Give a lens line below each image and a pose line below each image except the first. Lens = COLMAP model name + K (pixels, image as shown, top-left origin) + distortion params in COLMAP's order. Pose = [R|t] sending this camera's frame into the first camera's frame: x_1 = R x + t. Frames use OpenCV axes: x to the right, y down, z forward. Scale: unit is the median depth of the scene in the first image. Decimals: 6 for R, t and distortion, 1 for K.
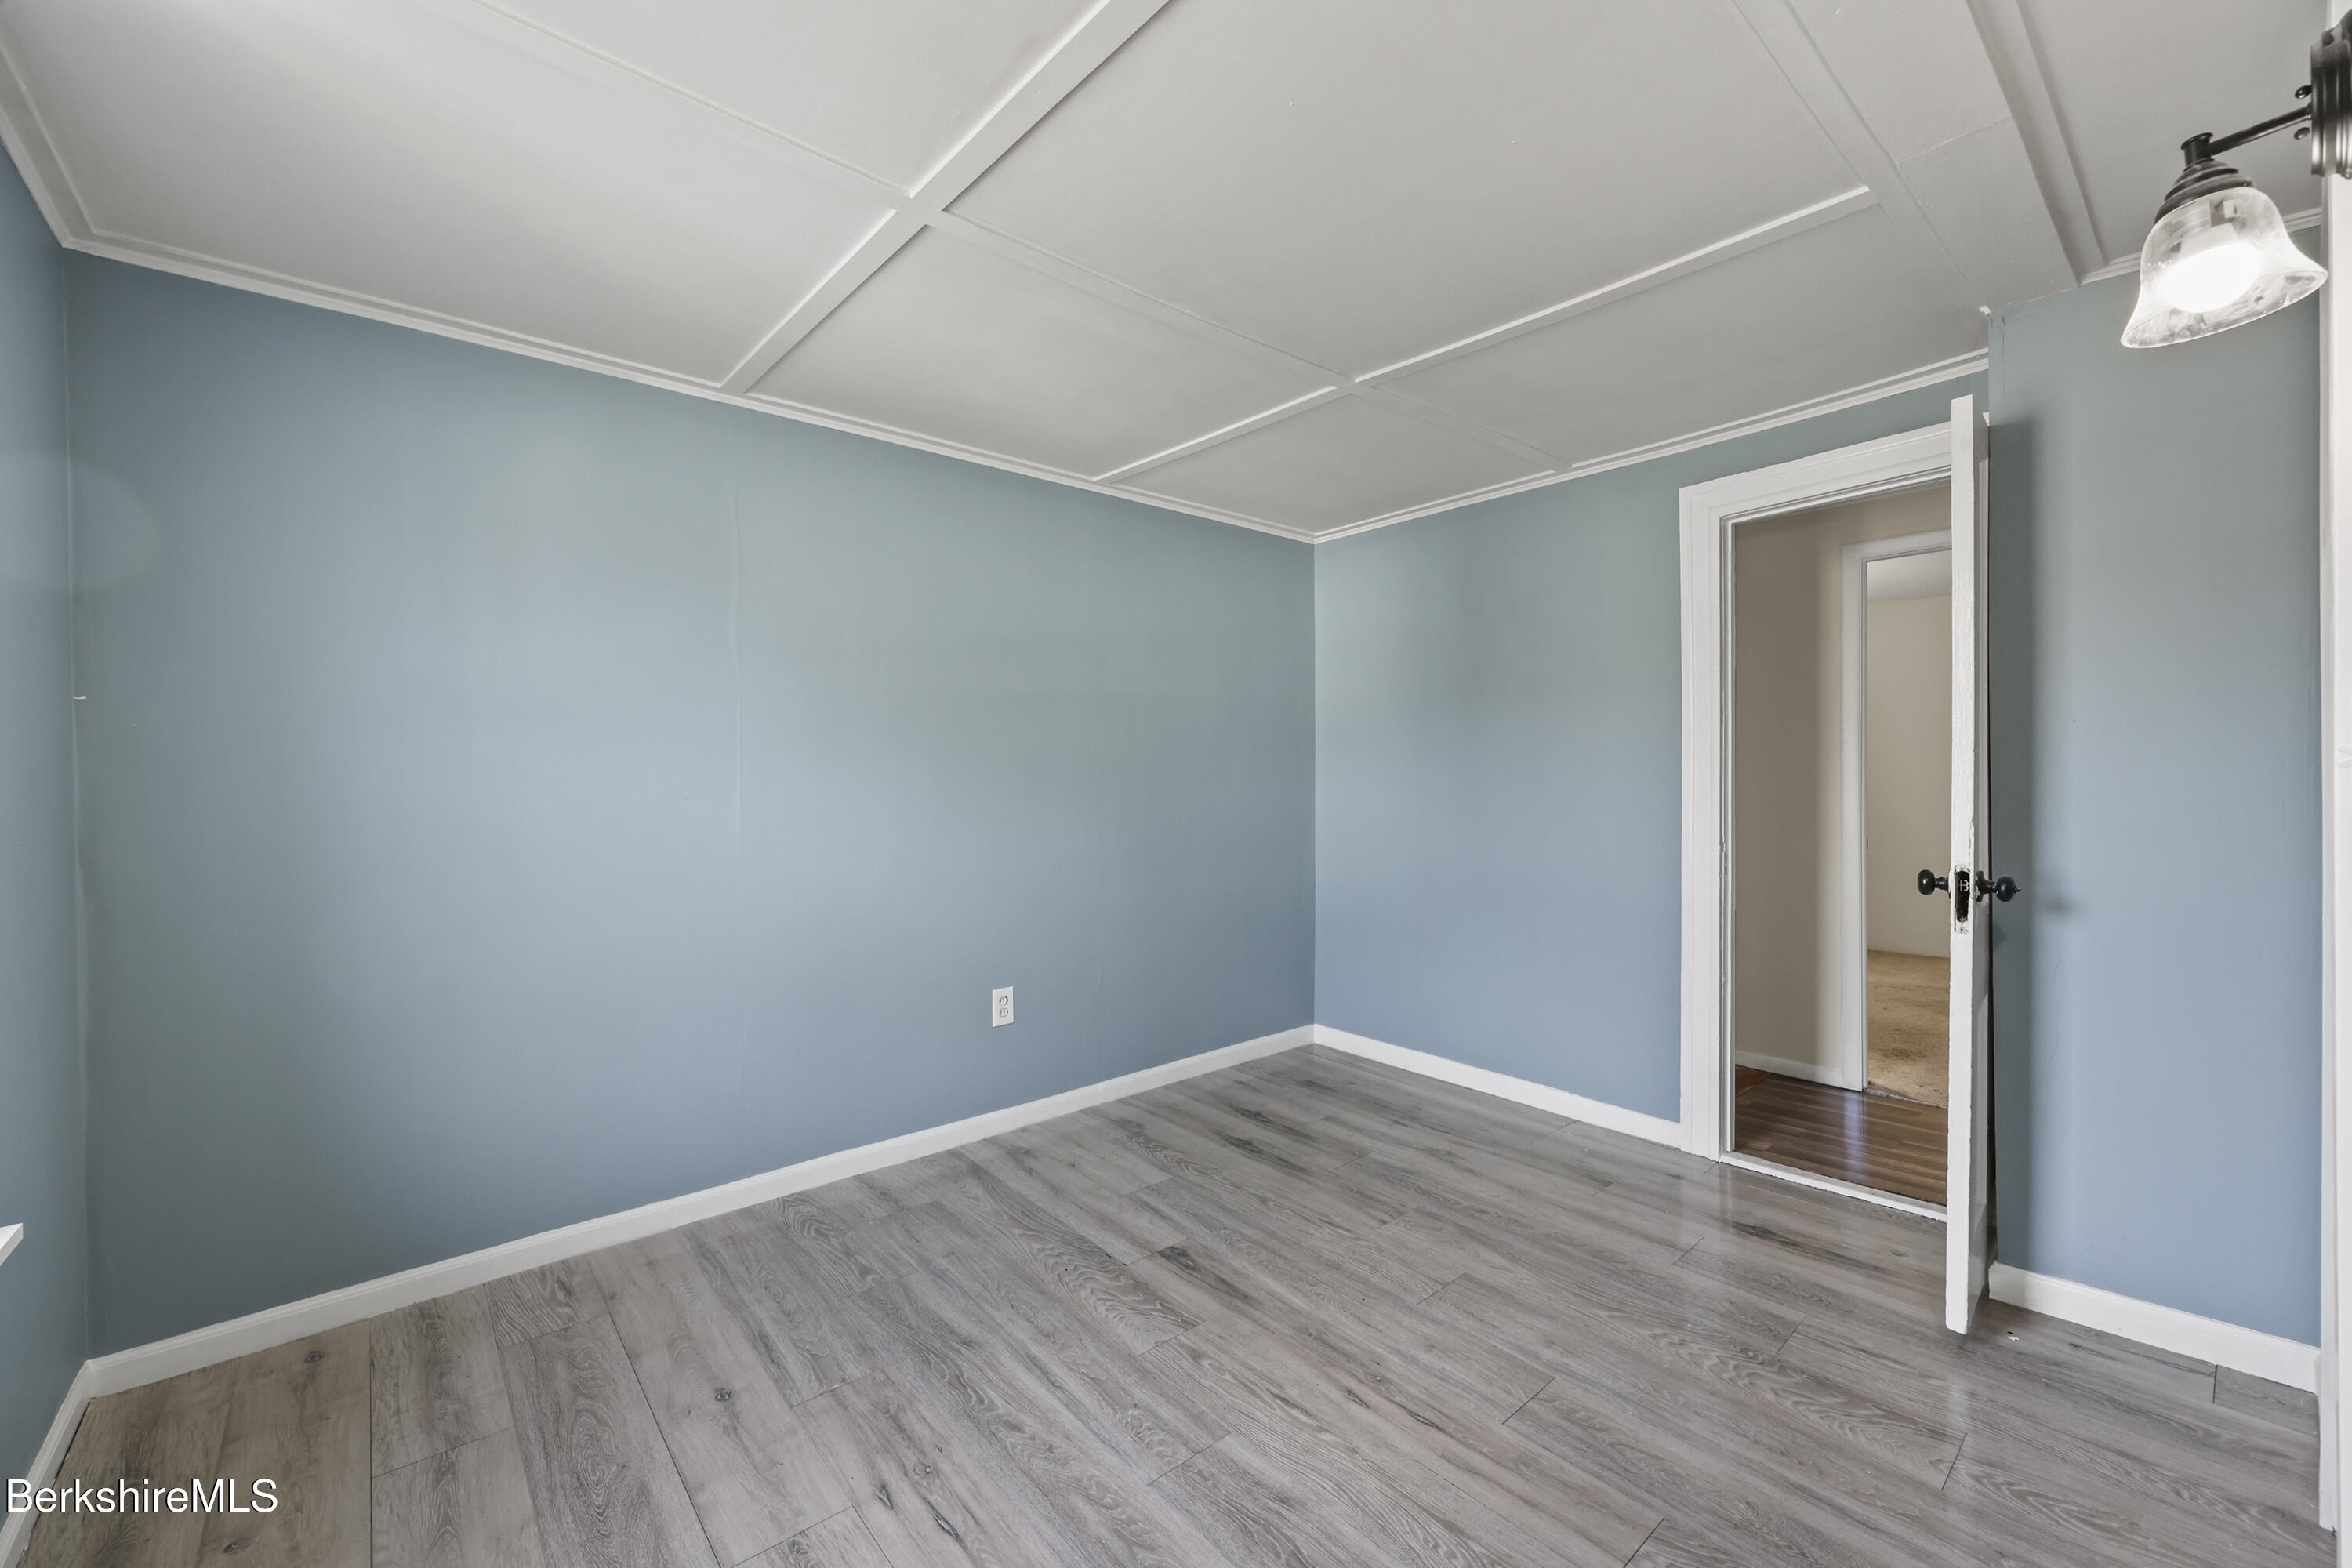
lens RADIAL K [[955.1, 0, 1179.6], [0, 955.1, 774.8], [0, 0, 1]] dist [-0.001453, -0.000176]
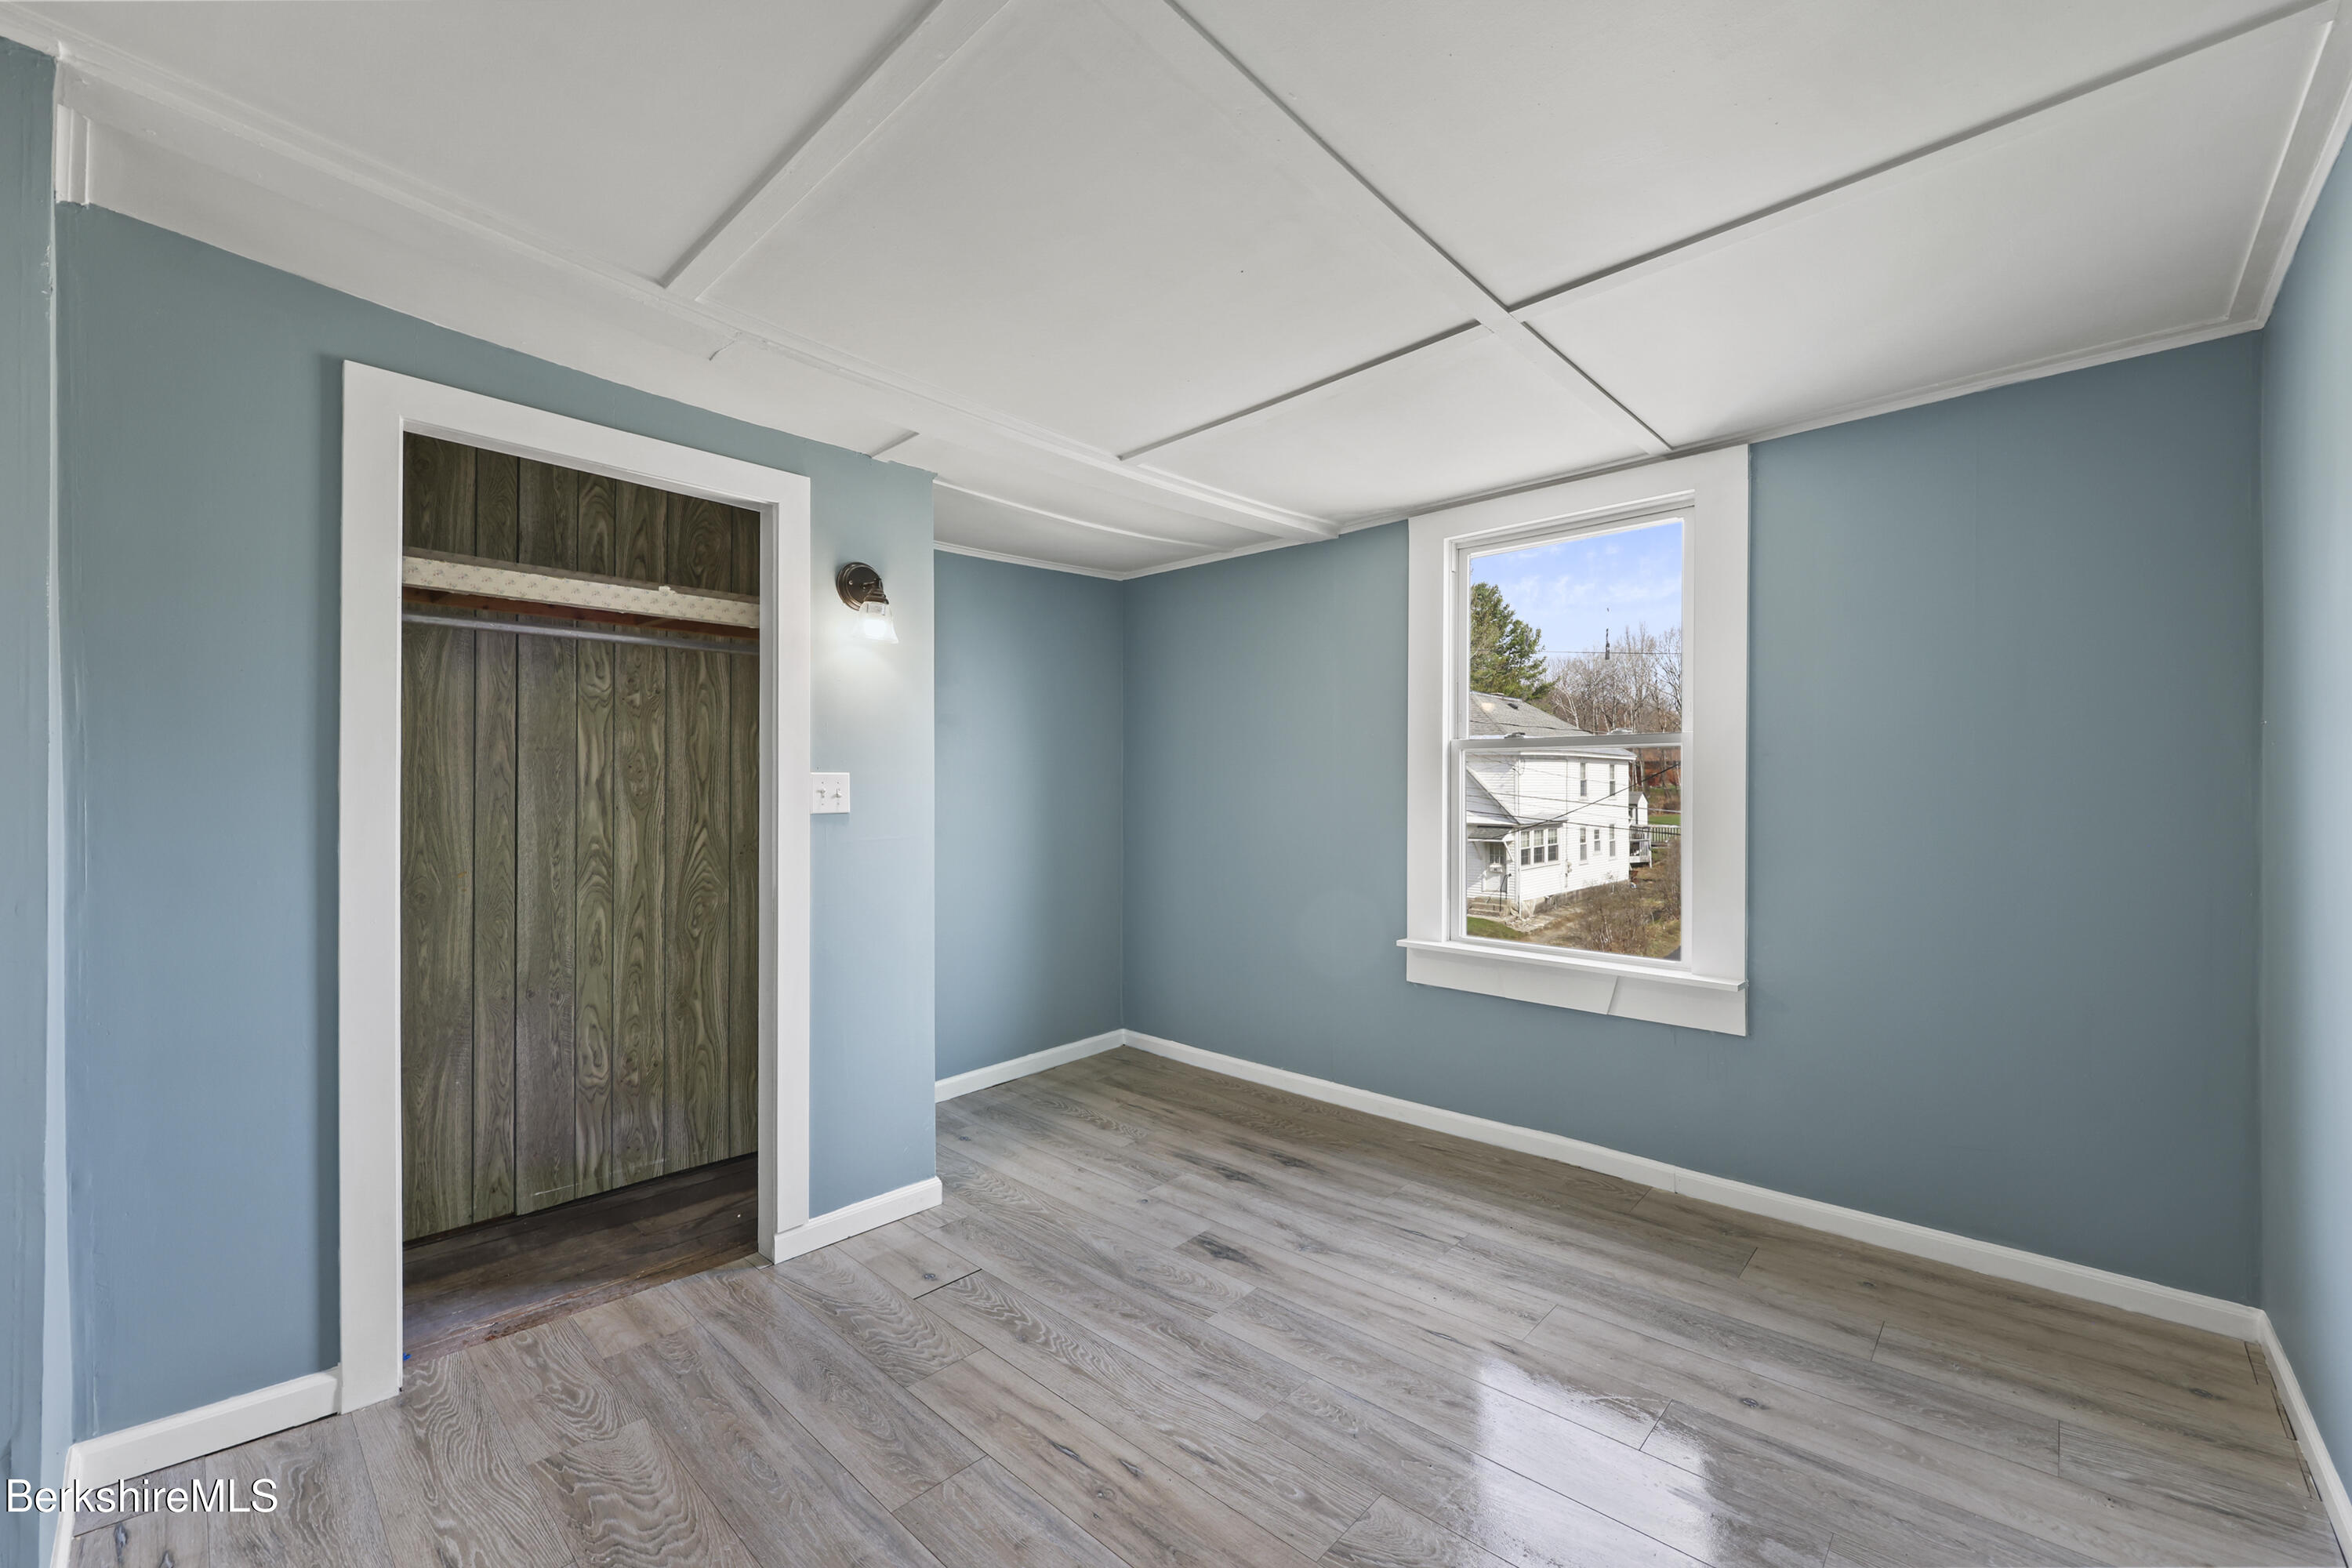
lens RADIAL K [[955.1, 0, 1176.7], [0, 955.1, 790.9], [0, 0, 1]] dist [-0.001453, -0.000176]
pose [[-0.994505, 0.011056, -0.104105, 0.232118], [0.011007, 0.999939, 0.001038, -0.010622], [0.104110, -0.000113, -0.994566, 1.958677]]
